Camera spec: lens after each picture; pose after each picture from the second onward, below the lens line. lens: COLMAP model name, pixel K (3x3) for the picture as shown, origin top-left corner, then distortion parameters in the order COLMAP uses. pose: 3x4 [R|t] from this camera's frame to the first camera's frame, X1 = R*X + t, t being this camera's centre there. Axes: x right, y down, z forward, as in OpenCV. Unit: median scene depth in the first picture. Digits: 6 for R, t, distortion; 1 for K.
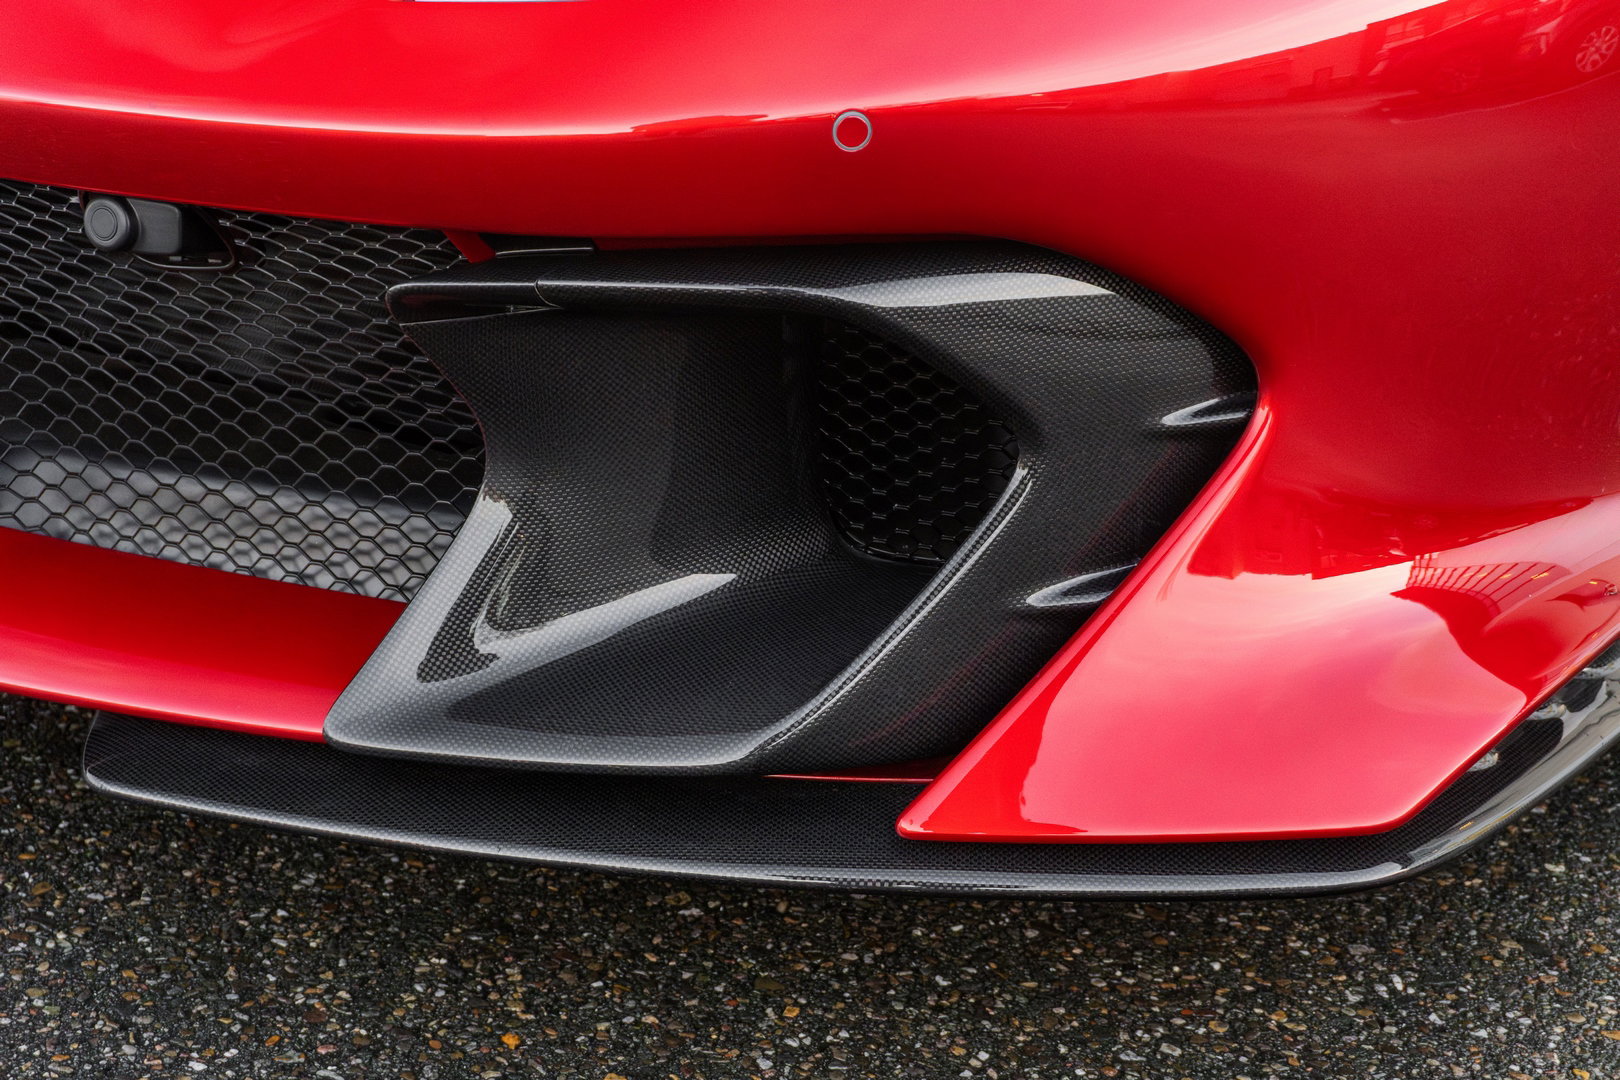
lens RADIAL K [[2646.1, 0, 808.5], [0, 2646.1, 540.2], [0, 0, 1]] dist [0.032568, 0.000000]
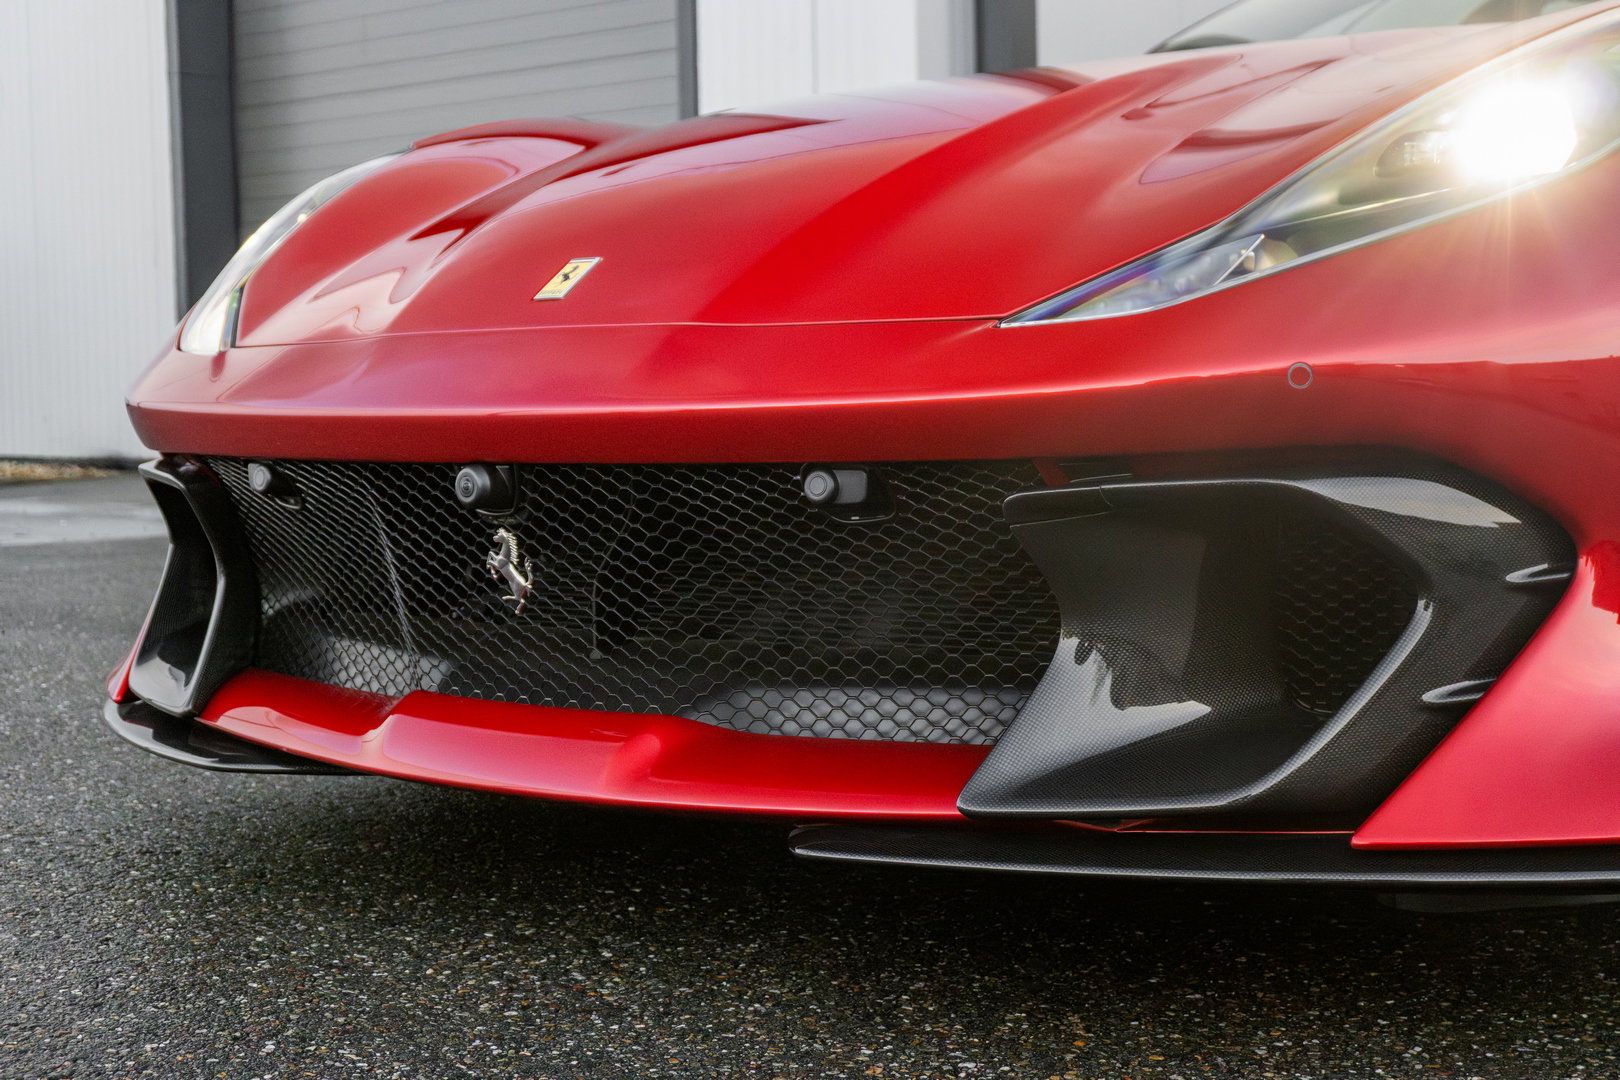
lens RADIAL K [[2437.8, 0, 811.1], [0, 2437.8, 539.7], [0, 0, 1]] dist [-0.005275, 0.000000]
pose [[0.990261, -0.035998, -0.134488, -0.067106], [-0.006207, 0.953618, -0.300956, 0.317297], [0.139084, 0.298860, 0.944107, -0.336044]]
